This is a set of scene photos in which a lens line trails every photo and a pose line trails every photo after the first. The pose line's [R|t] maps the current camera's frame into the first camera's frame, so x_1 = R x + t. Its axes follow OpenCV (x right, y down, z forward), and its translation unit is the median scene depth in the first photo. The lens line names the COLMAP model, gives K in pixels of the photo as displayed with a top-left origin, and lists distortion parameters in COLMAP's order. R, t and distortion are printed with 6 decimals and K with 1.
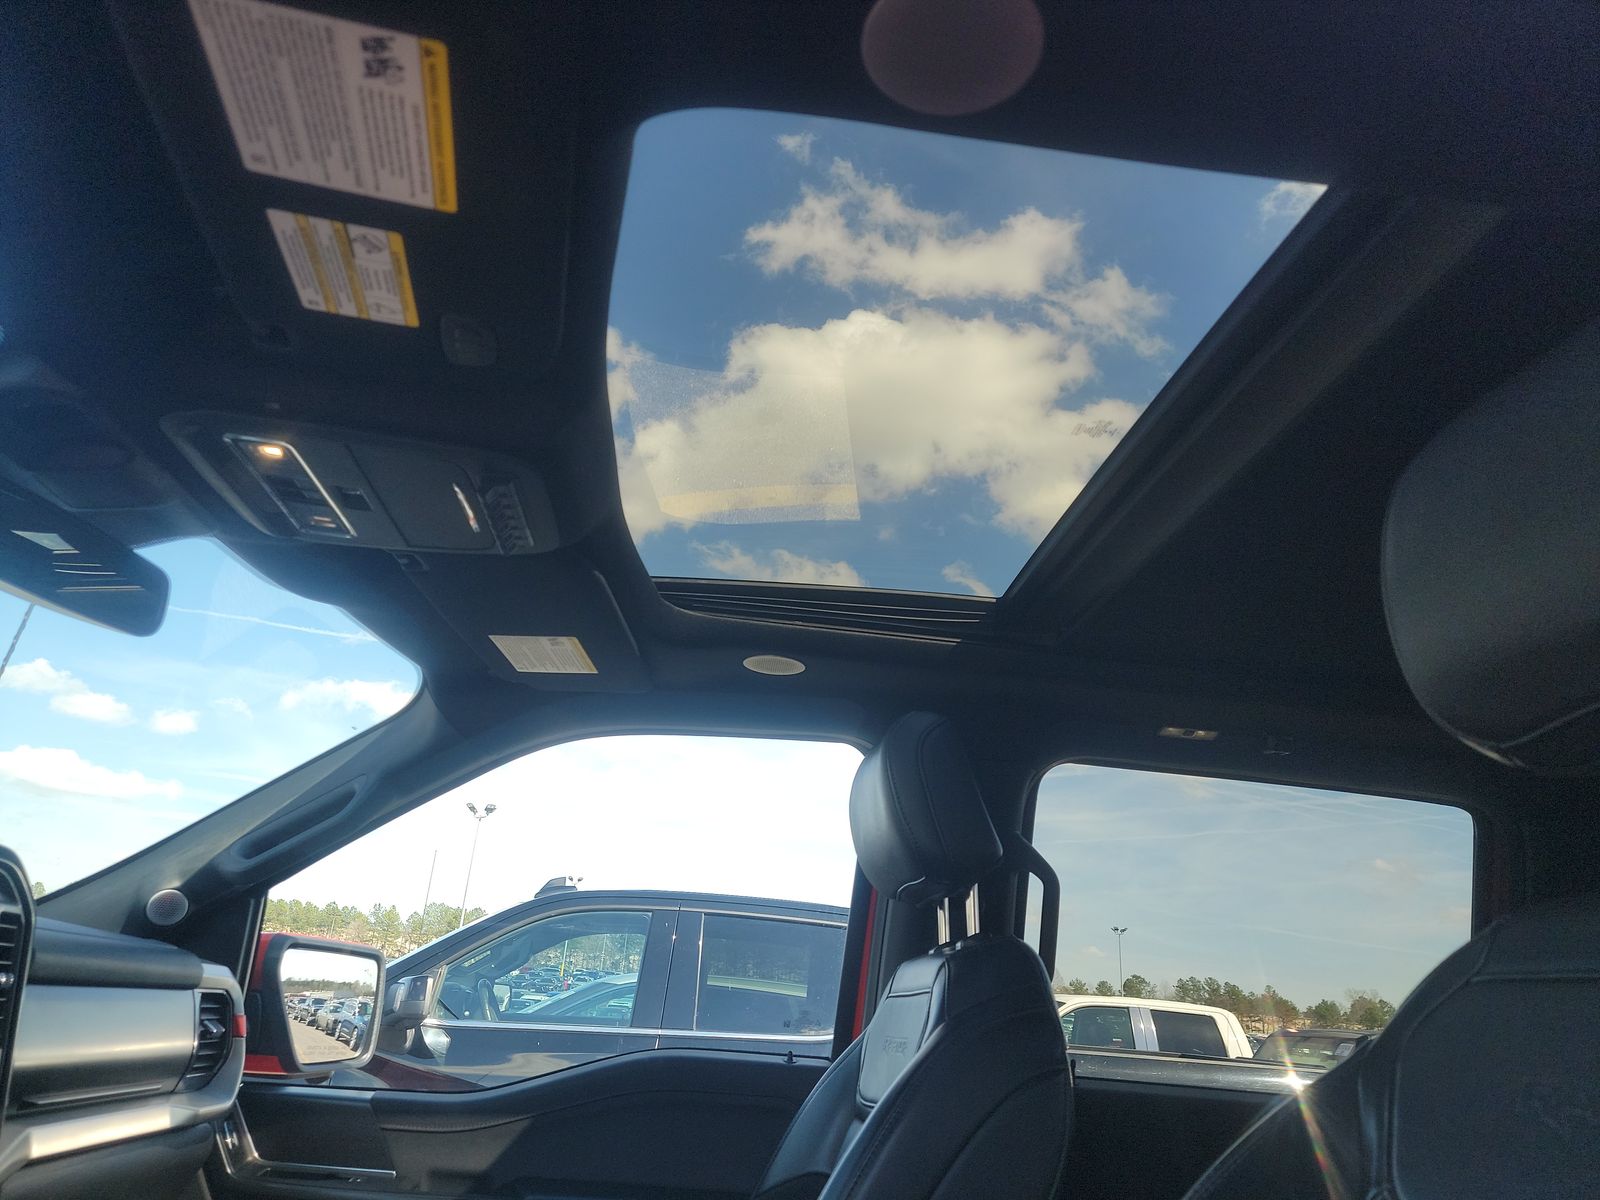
lens RADIAL K [[1106.9, 0, 800.0], [0, 1106.9, 600.0], [0, 0, 1]] dist [0.006962, -0.001023]
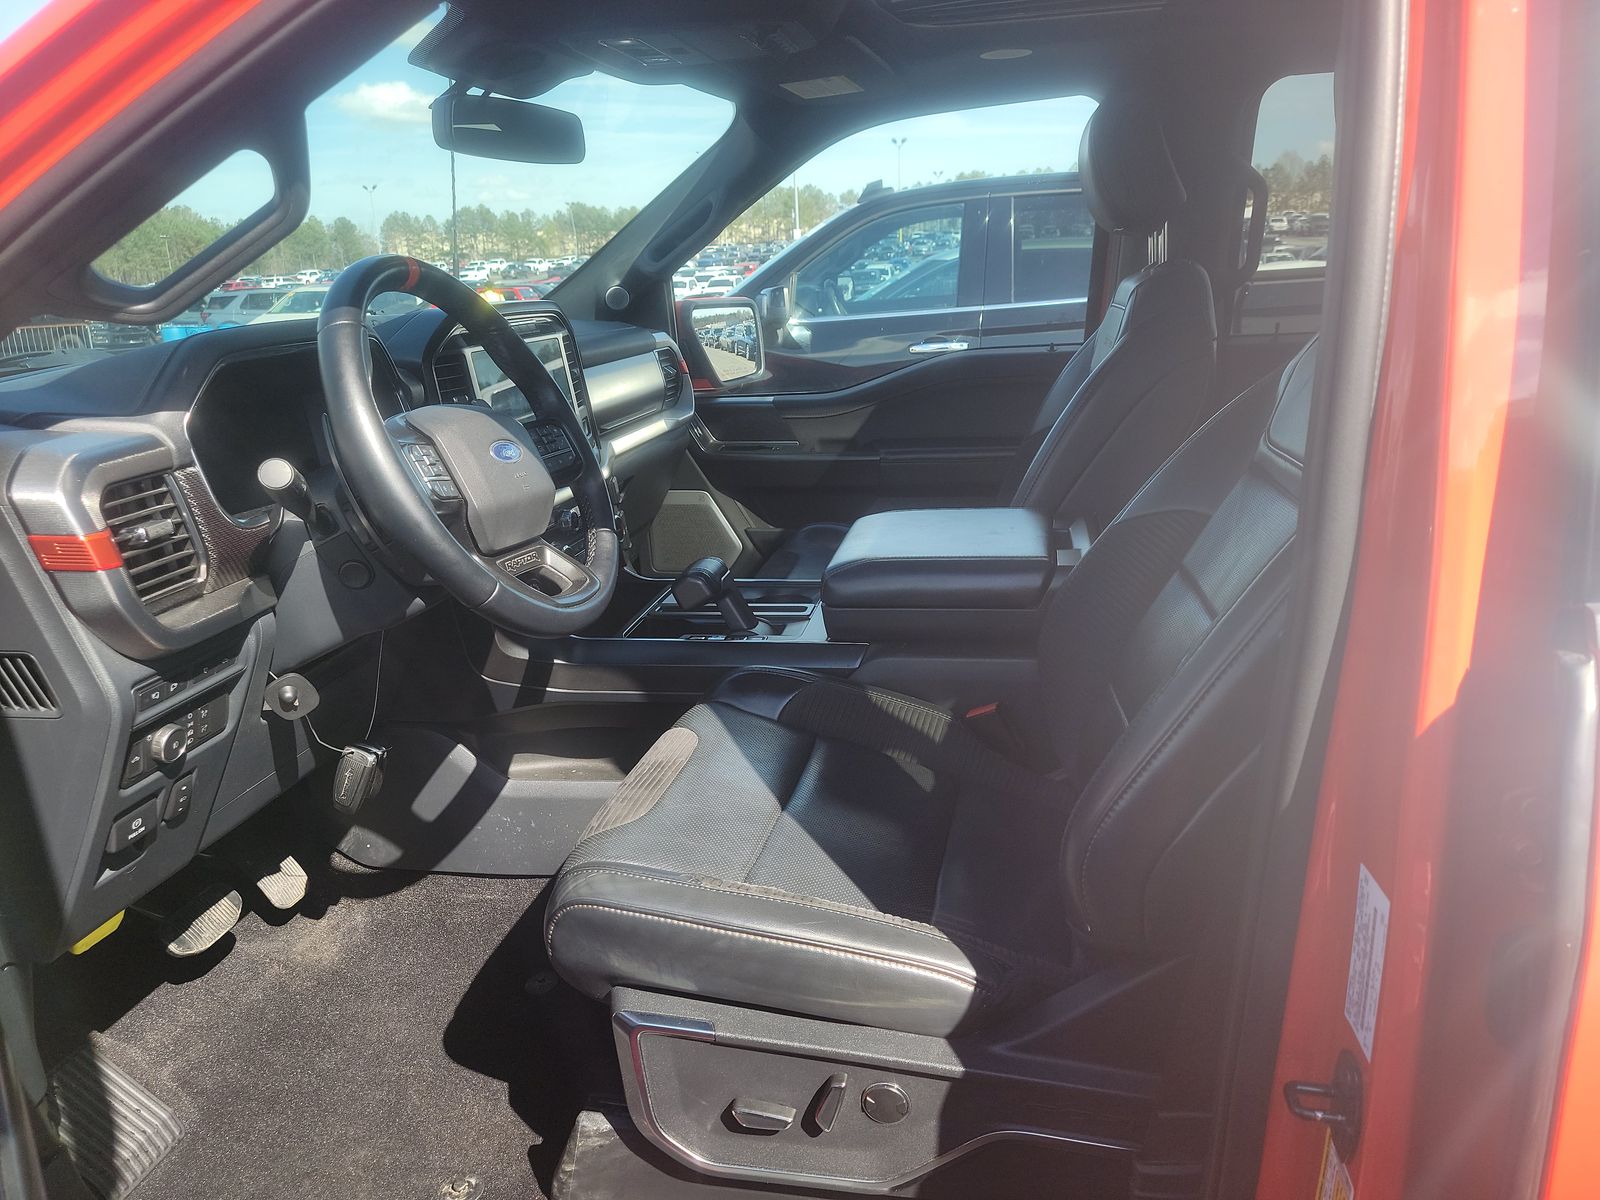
lens RADIAL K [[1106.9, 0, 800.0], [0, 1106.9, 600.0], [0, 0, 1]] dist [0.006962, -0.001023]
pose [[0.951320, -0.030965, -0.306646, 0.113180], [0.209386, 0.795013, 0.569309, -0.200980], [0.226159, -0.605802, 0.762795, -0.336663]]
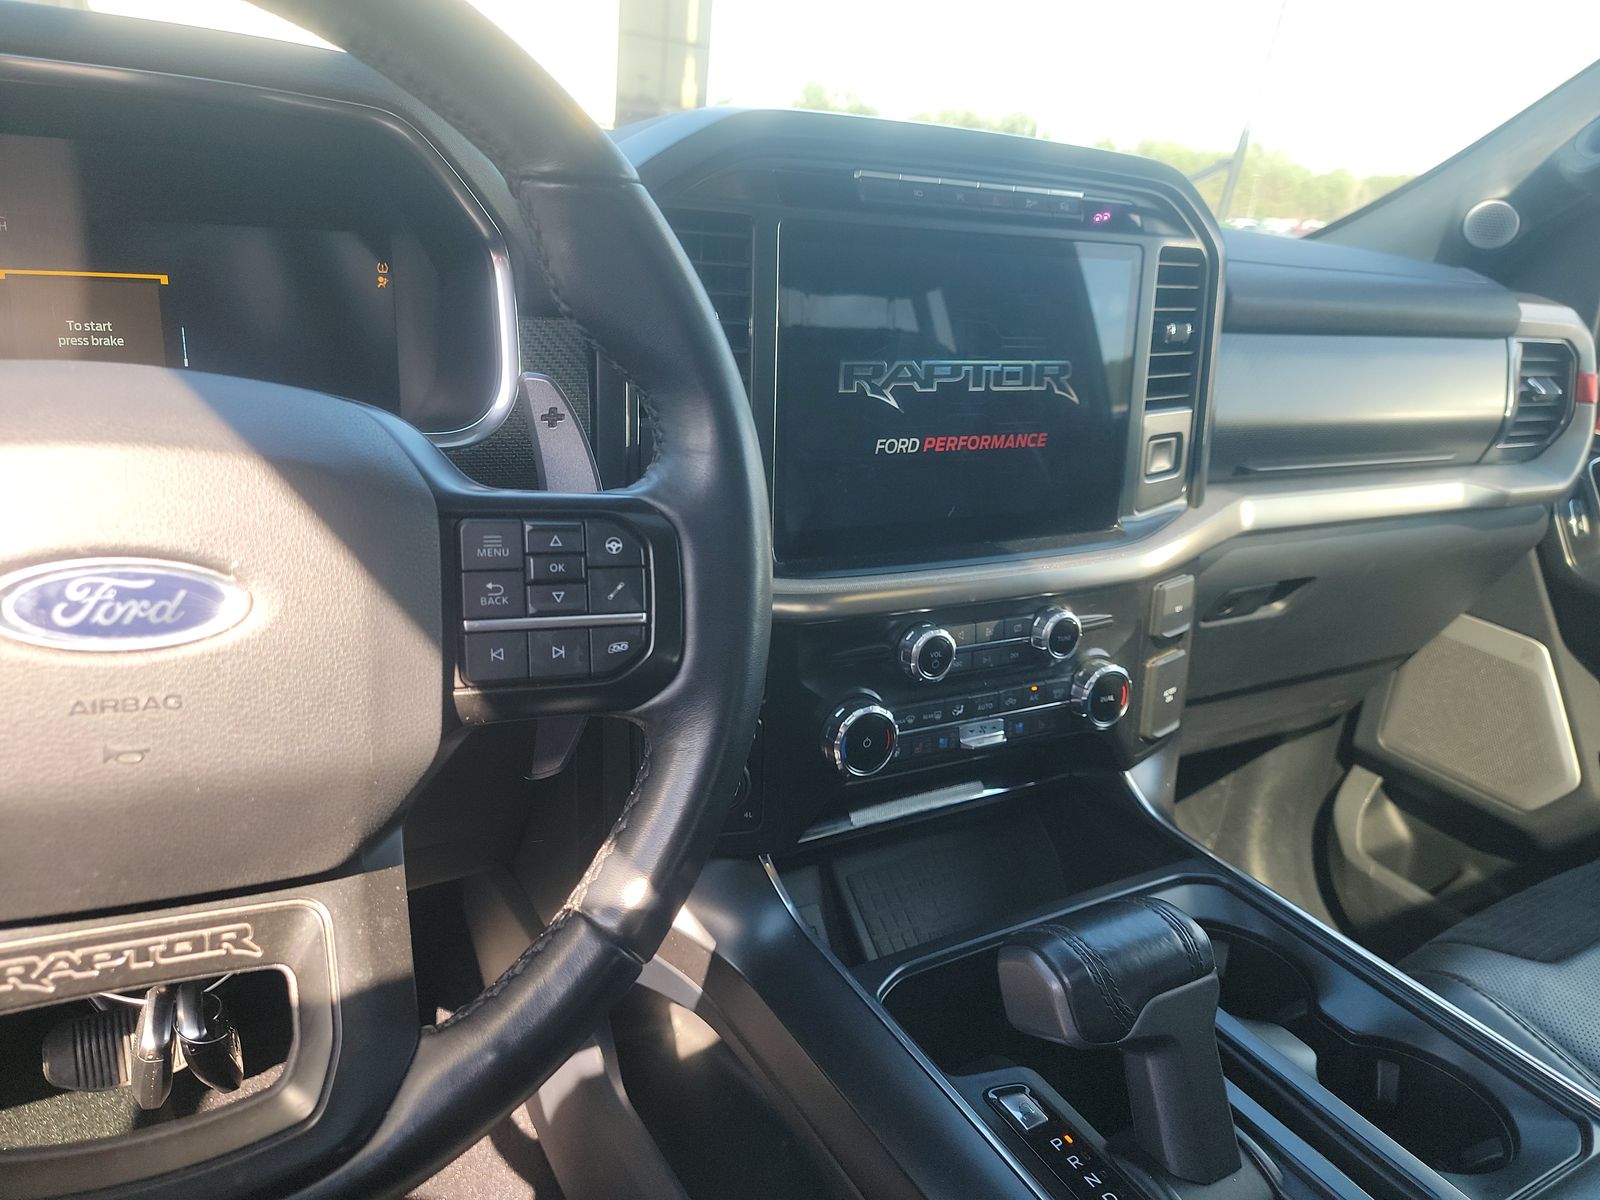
lens RADIAL K [[1124.8, 0, 800.0], [0, 1124.8, 600.0], [0, 0, 1]] dist [0.010788, -0.000557]
pose [[0.421066, 0.262732, -0.868145, -0.038936], [0.273515, 0.875796, 0.397708, 0.067979], [0.864808, -0.404912, 0.296906, 0.270682]]
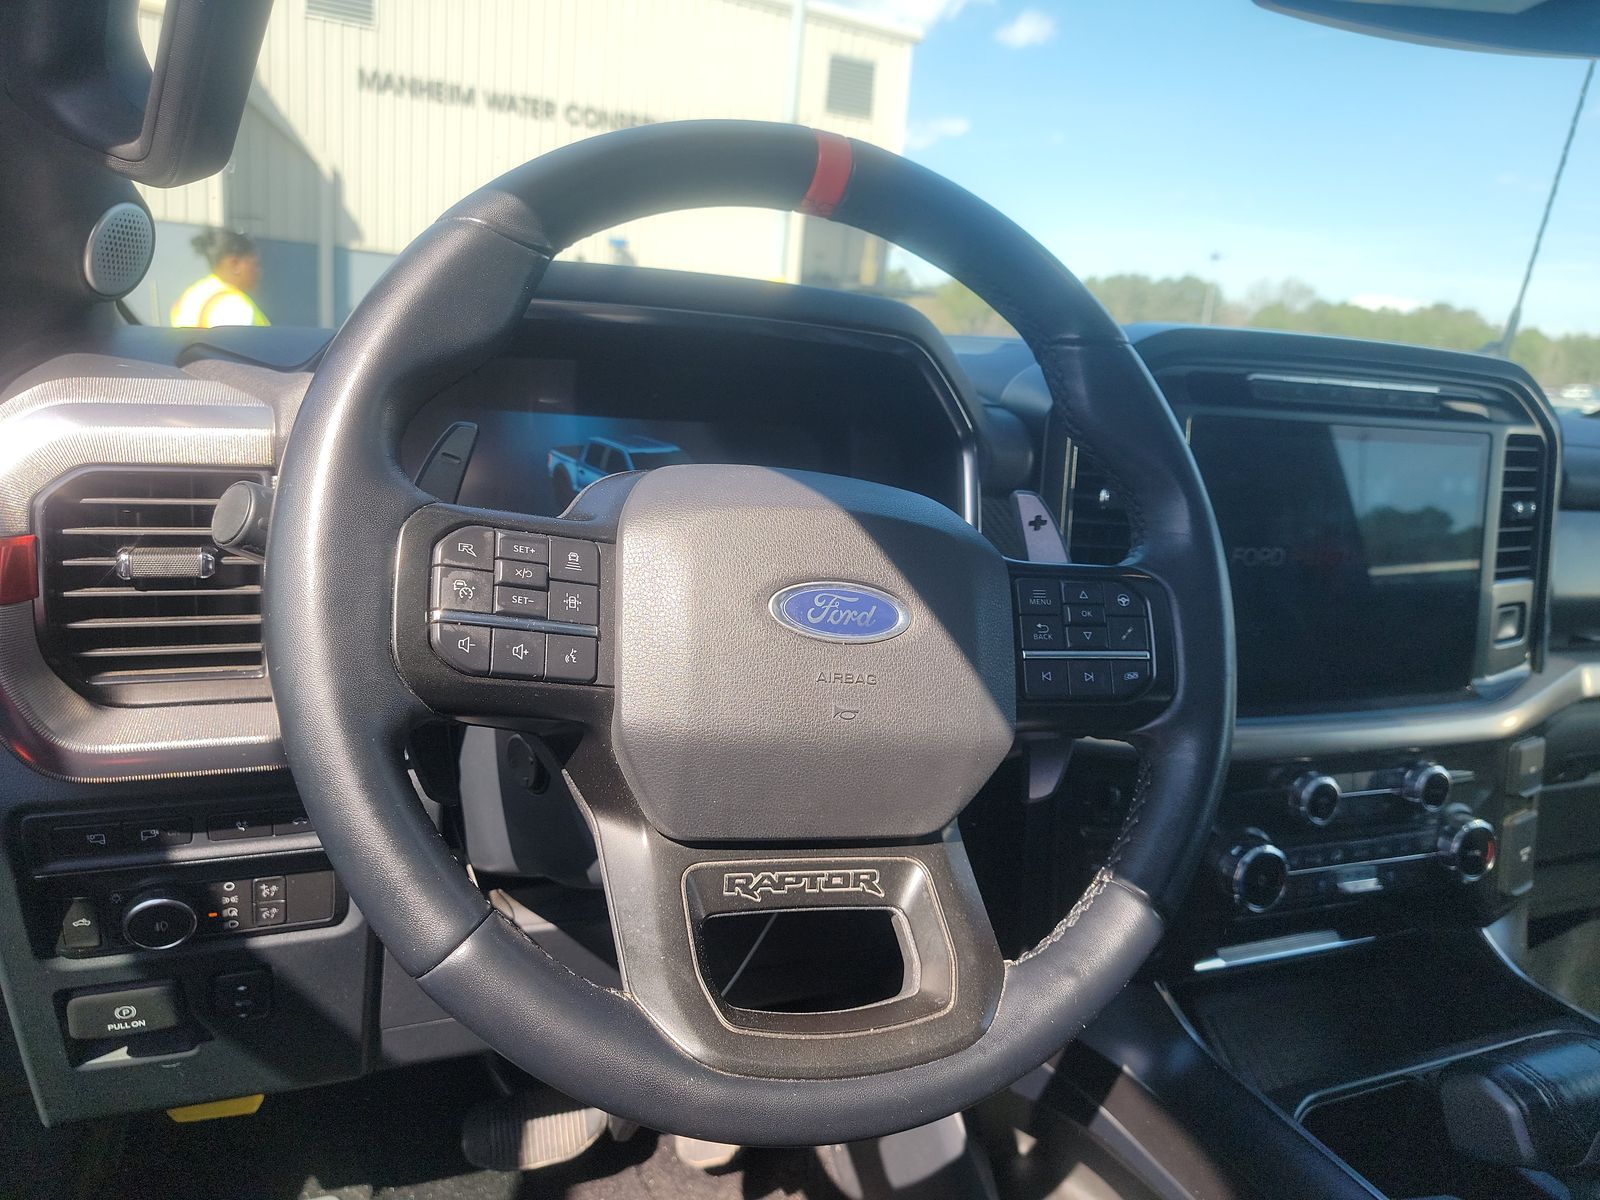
lens RADIAL K [[1145.4, 0, 800.0], [0, 1145.4, 600.0], [0, 0, 1]] dist [0.001198, -0.003770]
pose [[0.294755, 0.146909, -0.944213, -0.011371], [0.290499, 0.927569, 0.235004, 0.017769], [0.910346, -0.343561, 0.230729, 0.152226]]
